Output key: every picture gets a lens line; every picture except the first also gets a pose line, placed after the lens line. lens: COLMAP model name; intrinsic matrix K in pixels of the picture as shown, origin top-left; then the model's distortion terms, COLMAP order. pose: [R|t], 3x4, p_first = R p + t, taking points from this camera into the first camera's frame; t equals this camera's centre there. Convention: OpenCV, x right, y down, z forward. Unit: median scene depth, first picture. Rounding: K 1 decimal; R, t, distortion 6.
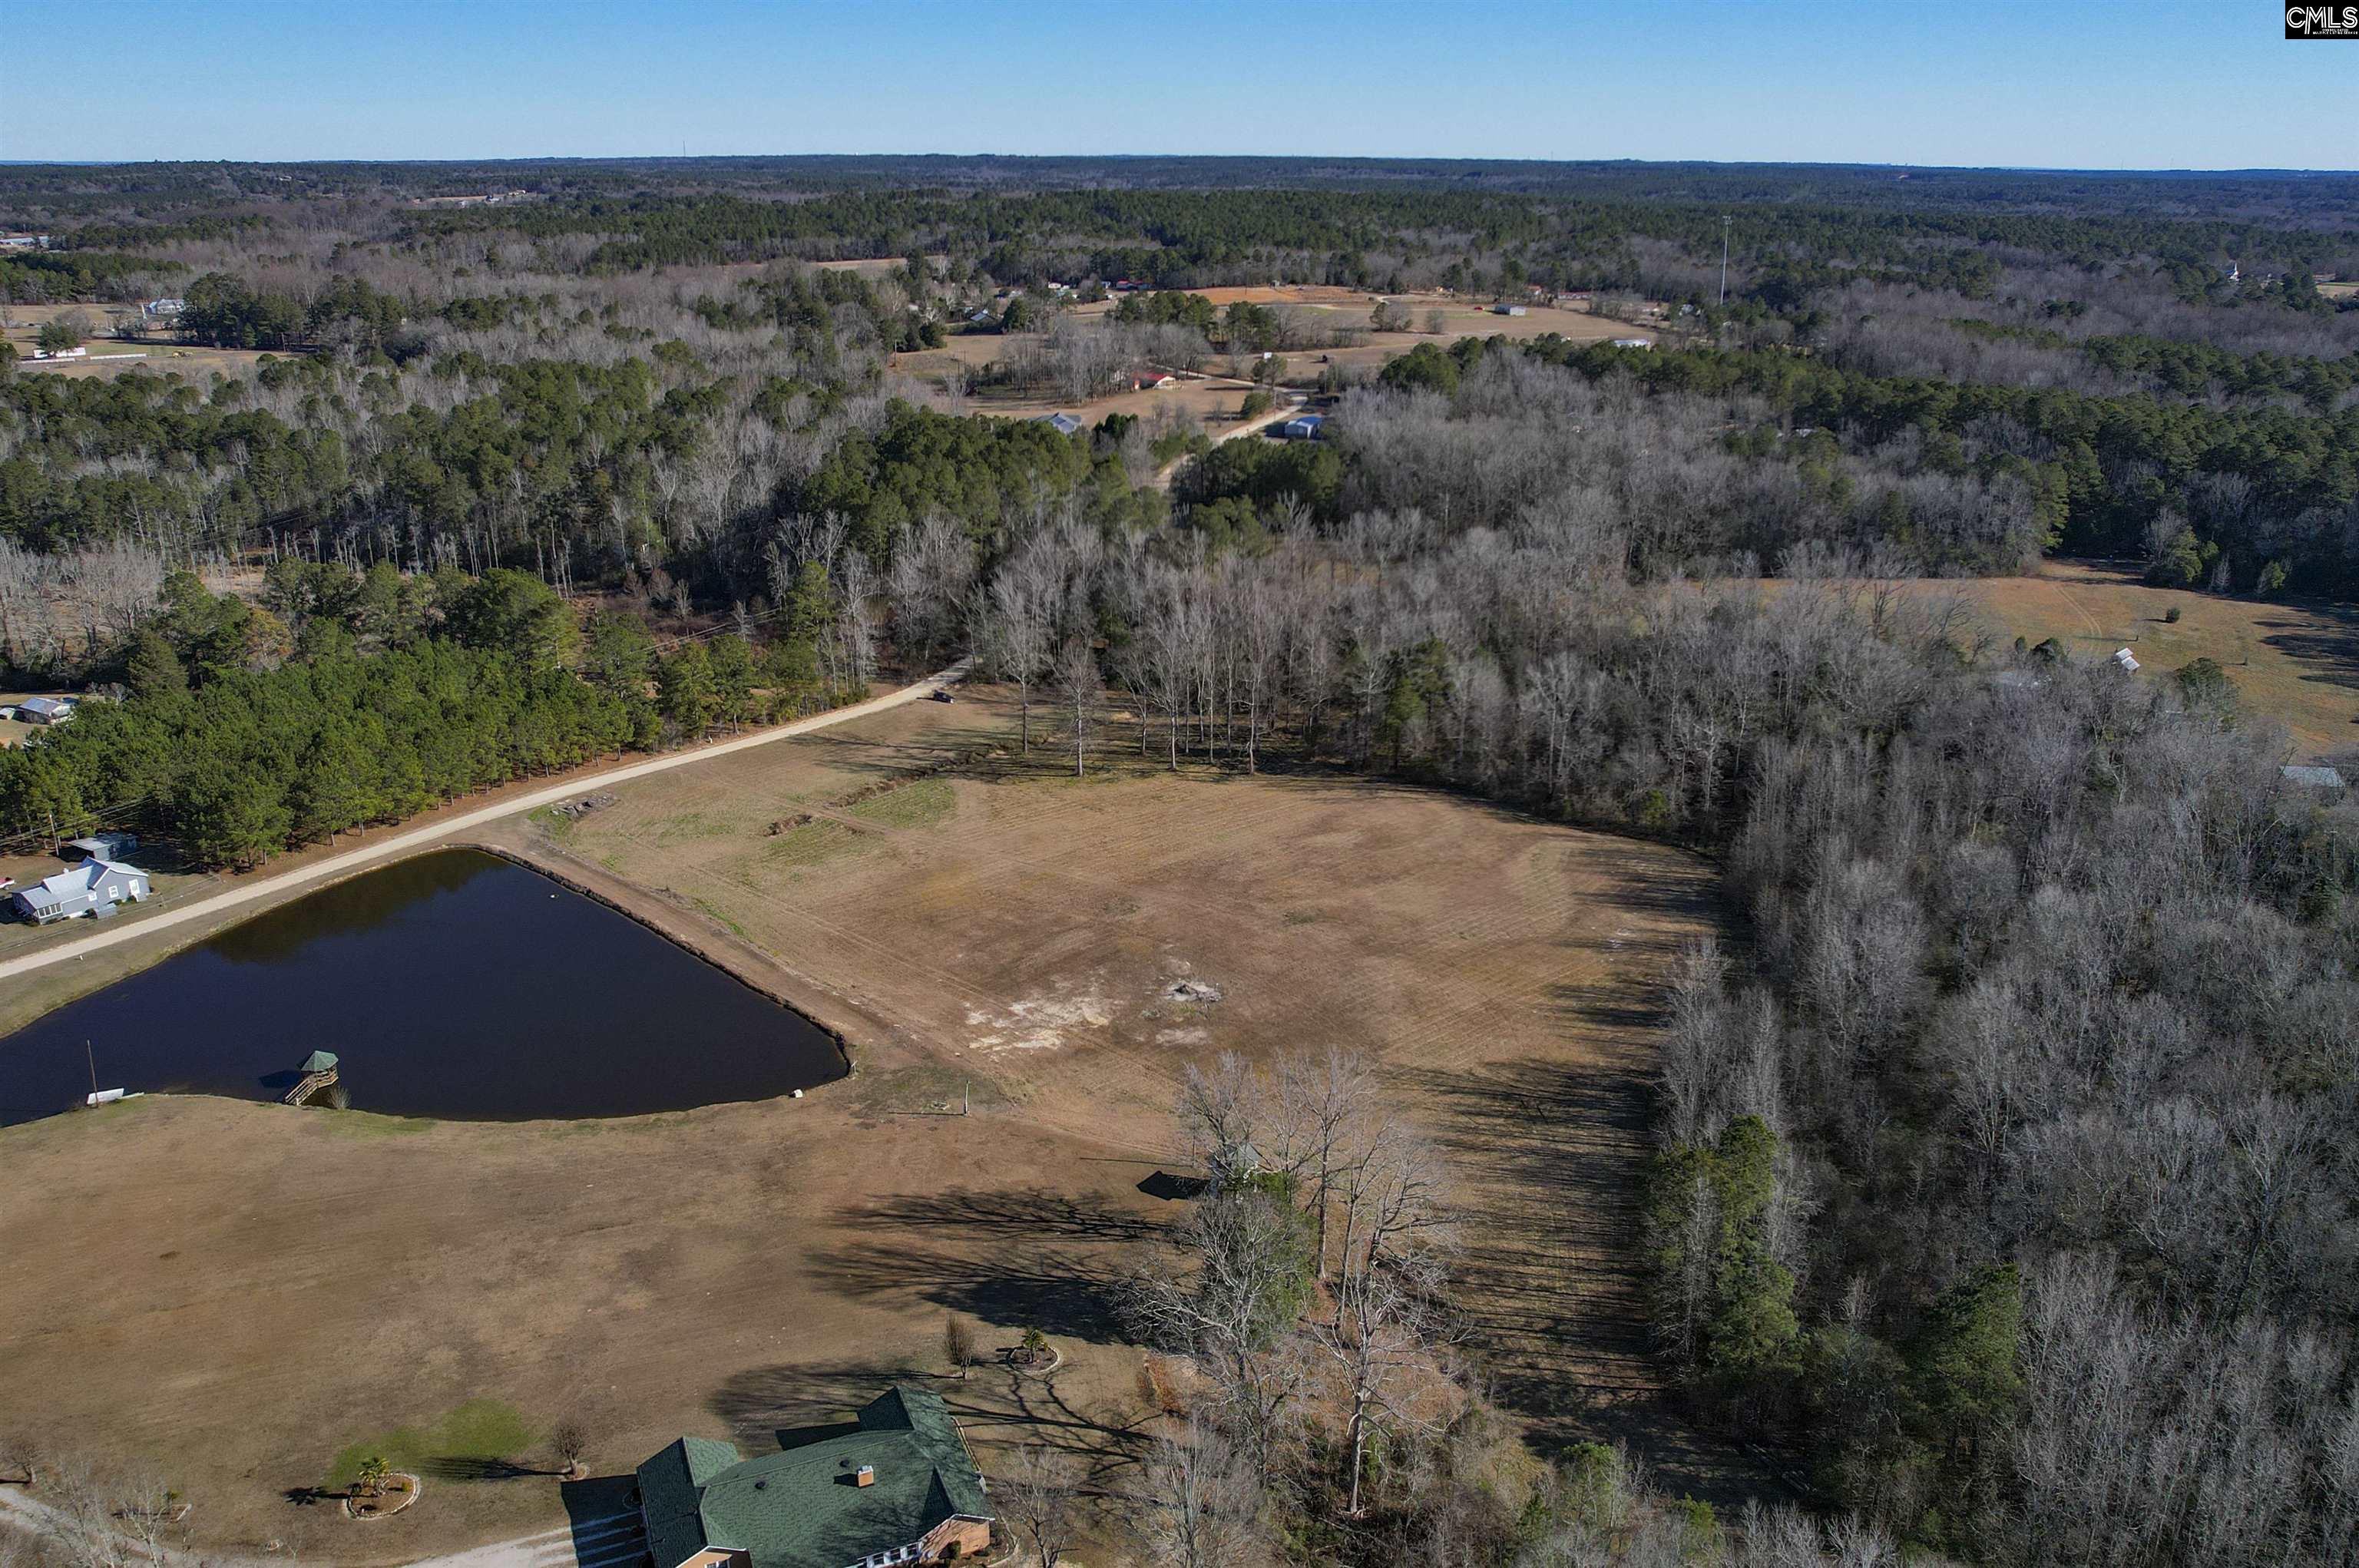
lens RADIAL K [[1803.6, 0, 1179.5], [0, 1803.6, 784.0], [0, 0, 1]] dist [-0.062247, 0.044761]
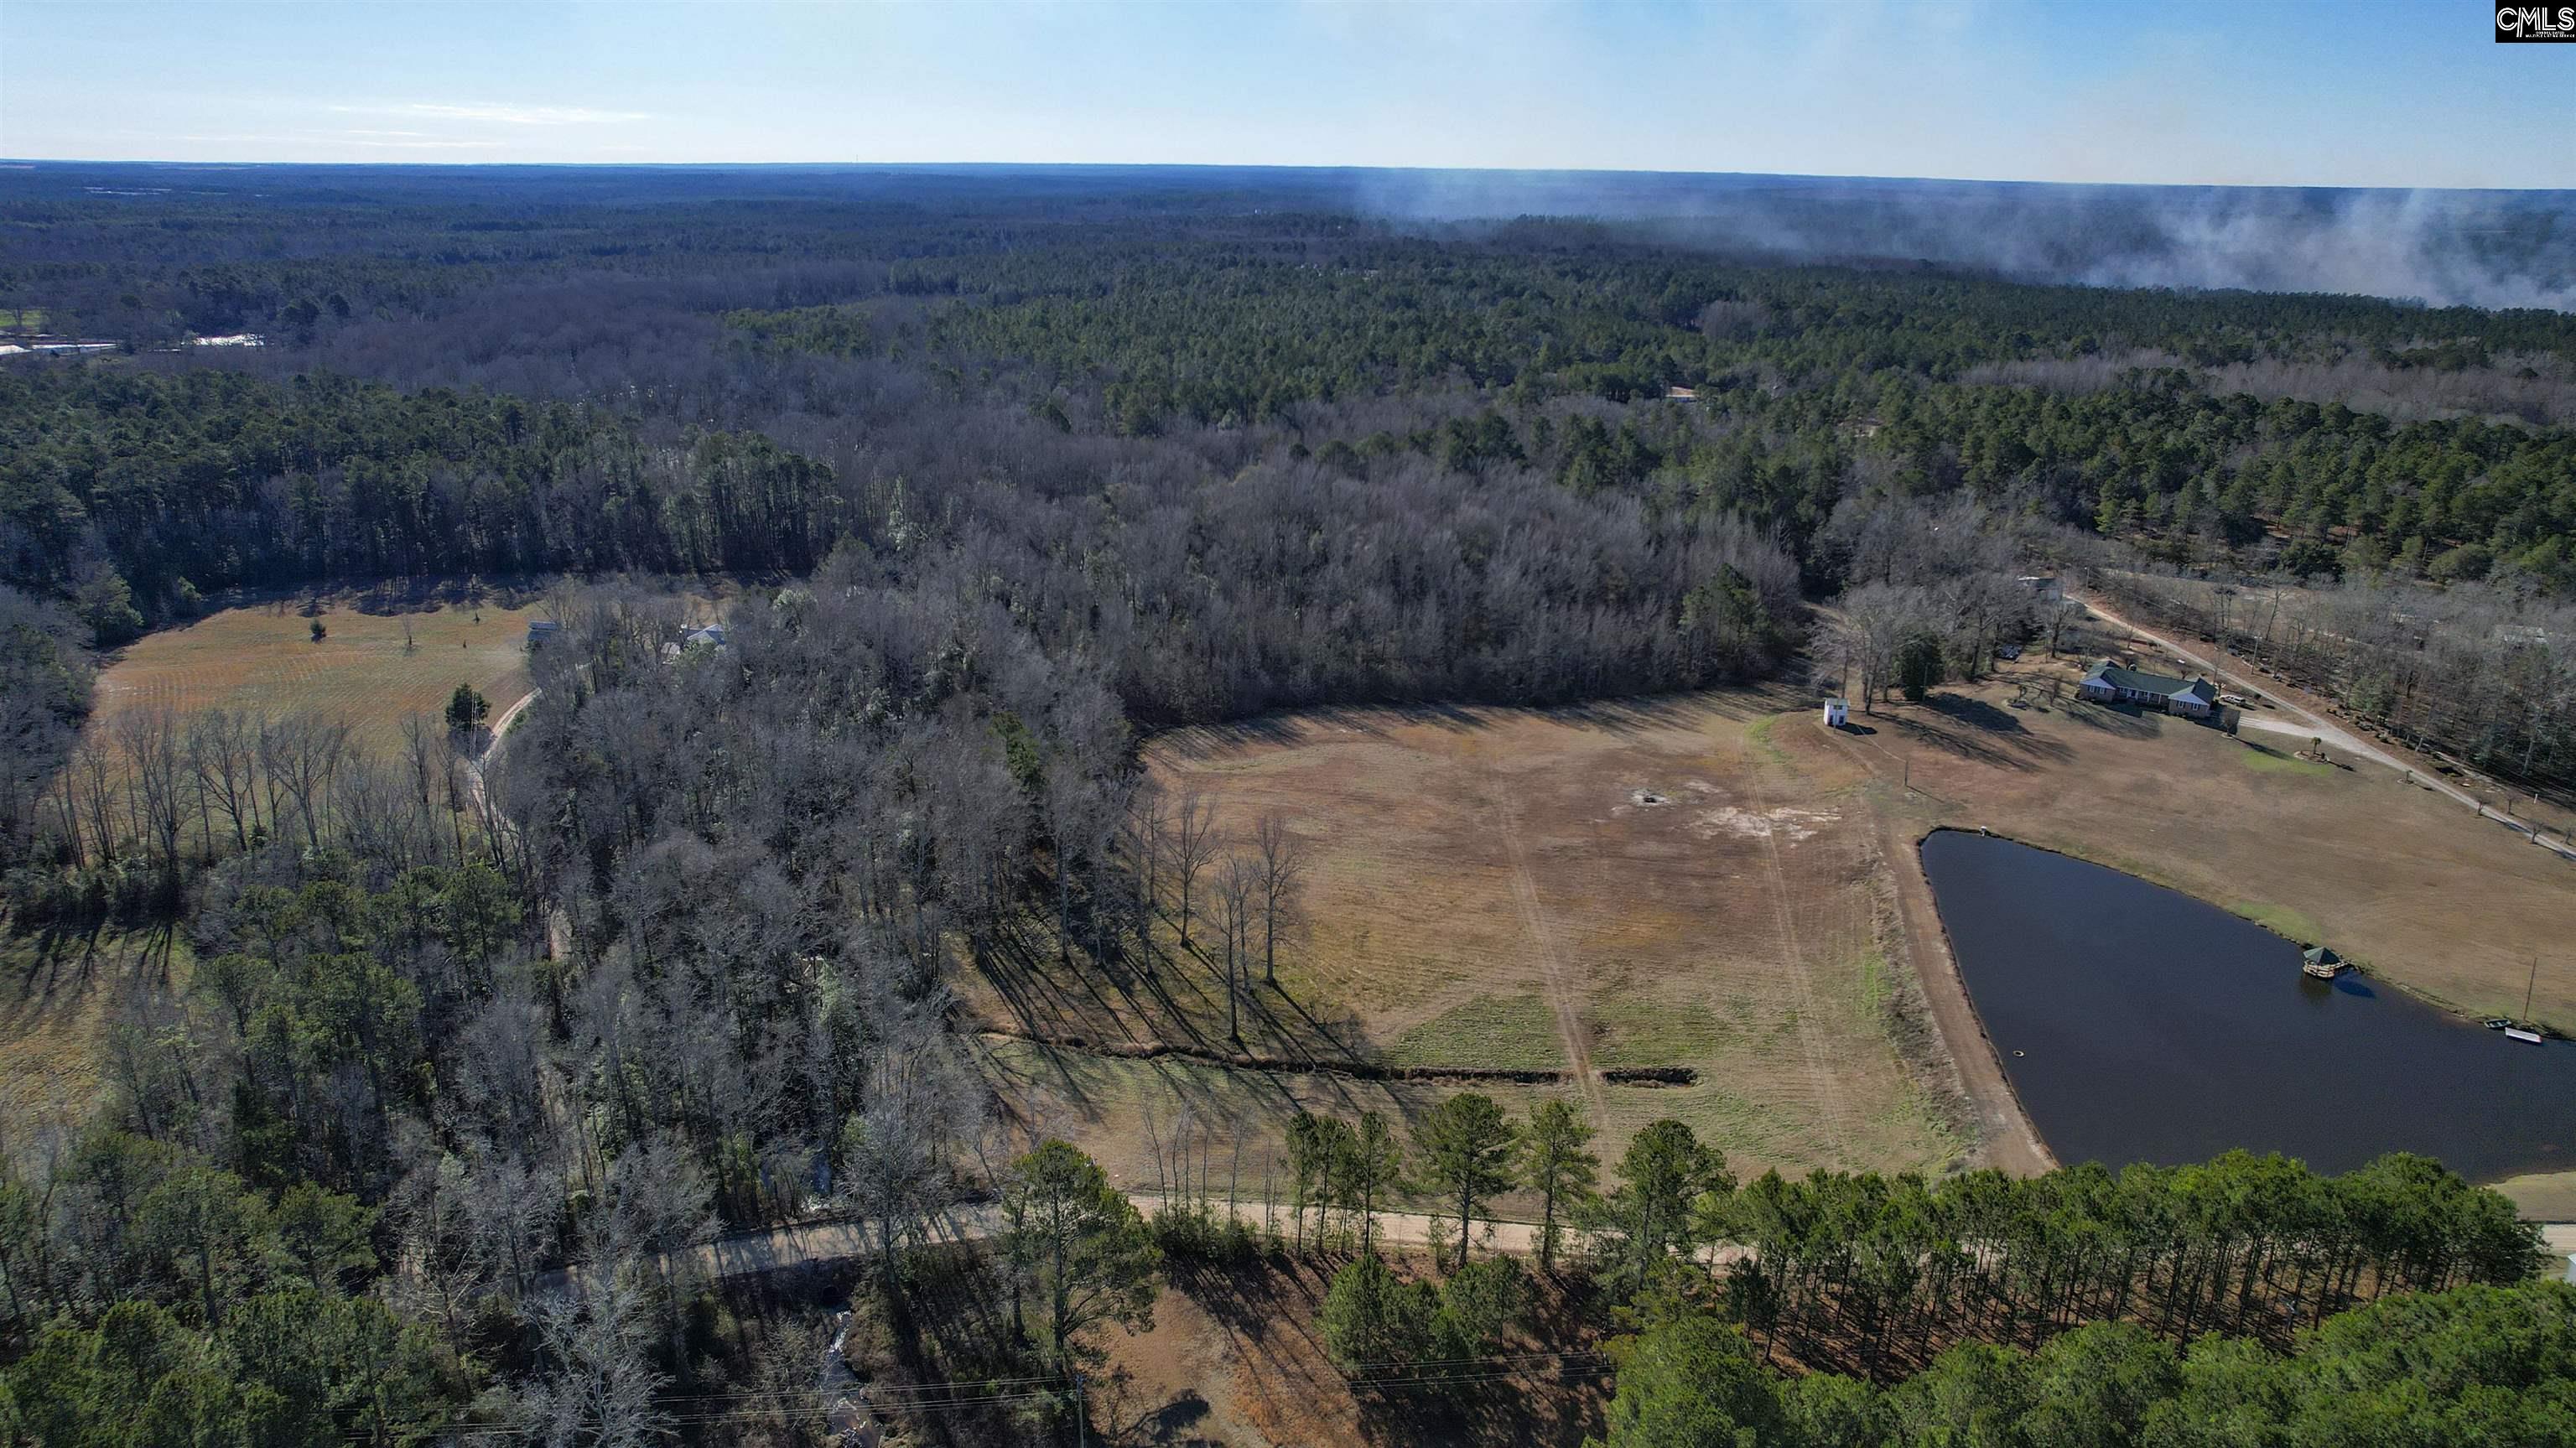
lens RADIAL K [[1664.7, 0, 1288.0], [0, 1664.7, 724.0], [0, 0, 1]] dist [-0.067344, 0.060605]
pose [[-0.541022, -0.278014, 0.793727, -0.772461], [0.270150, 0.836315, 0.477071, -0.563122], [-0.796438, 0.472531, -0.377360, 1.565645]]
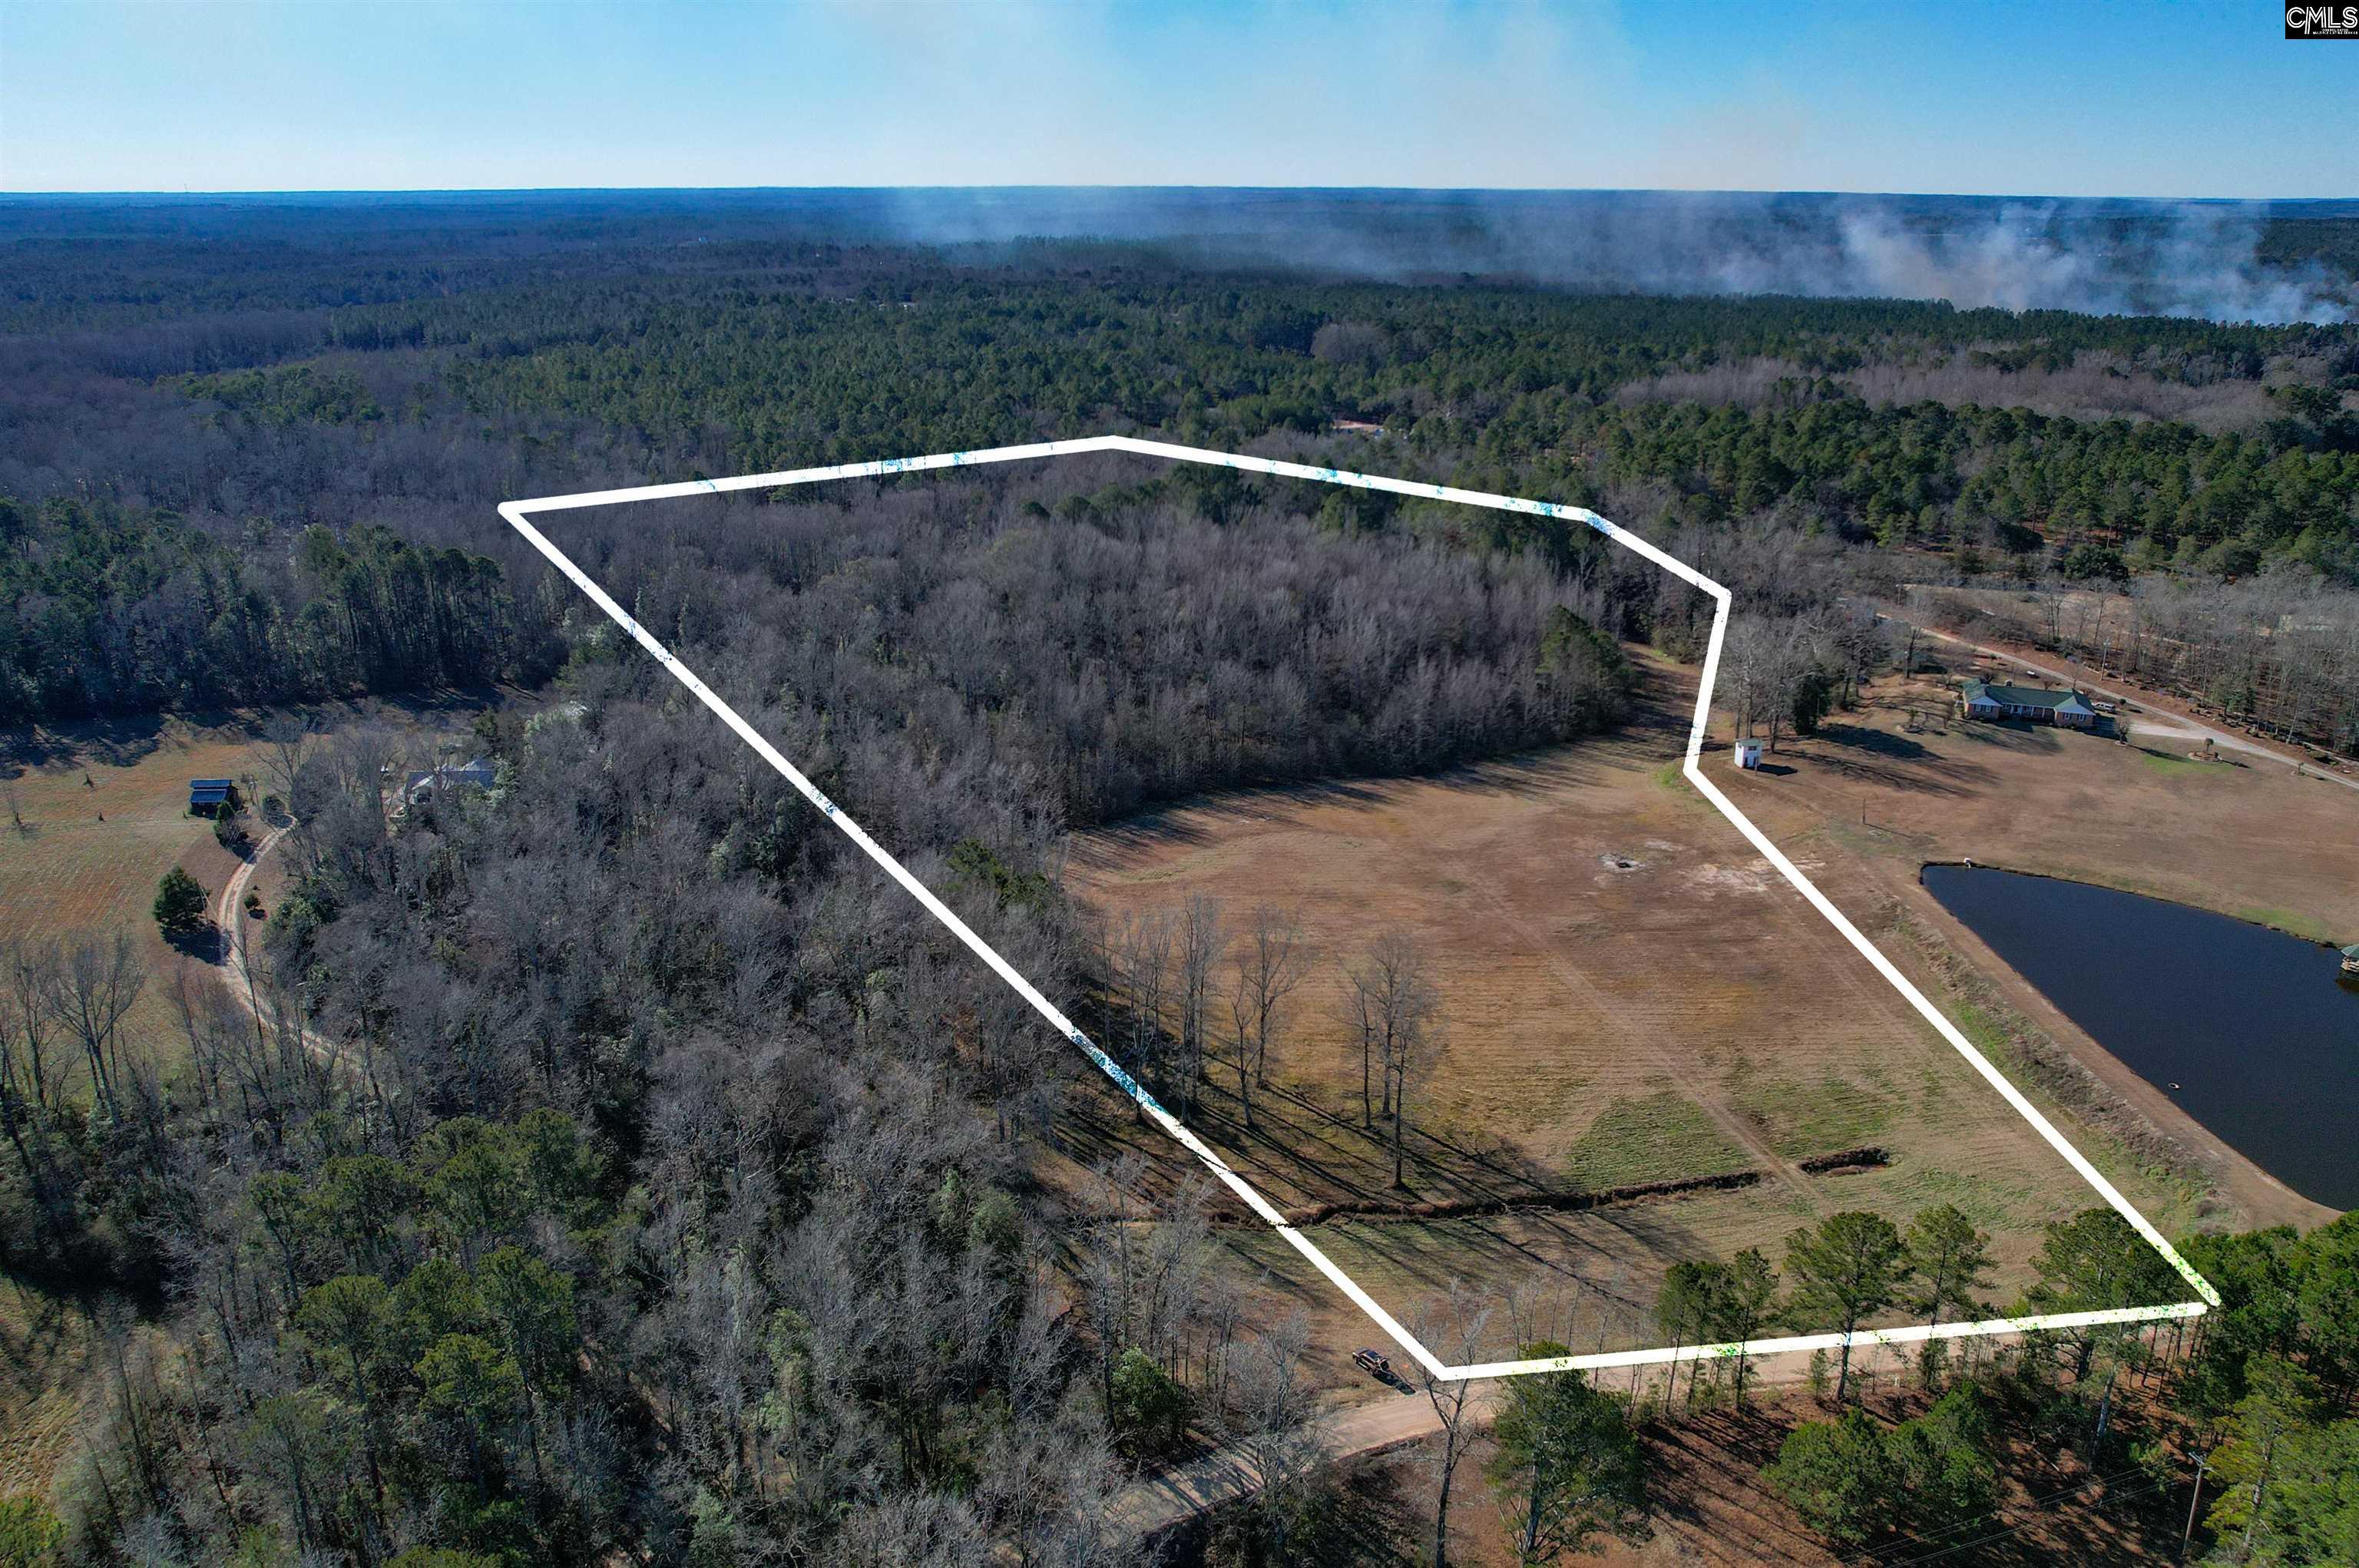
lens RADIAL K [[1819.6, 0, 1189.2], [0, 1819.6, 775.3], [0, 0, 1]] dist [-0.051848, -0.001658]
pose [[-0.740006, -0.213022, 0.637976, -0.533556], [0.221246, 0.818642, 0.529977, -0.635134], [-0.635171, 0.533335, -0.558670, 1.762923]]
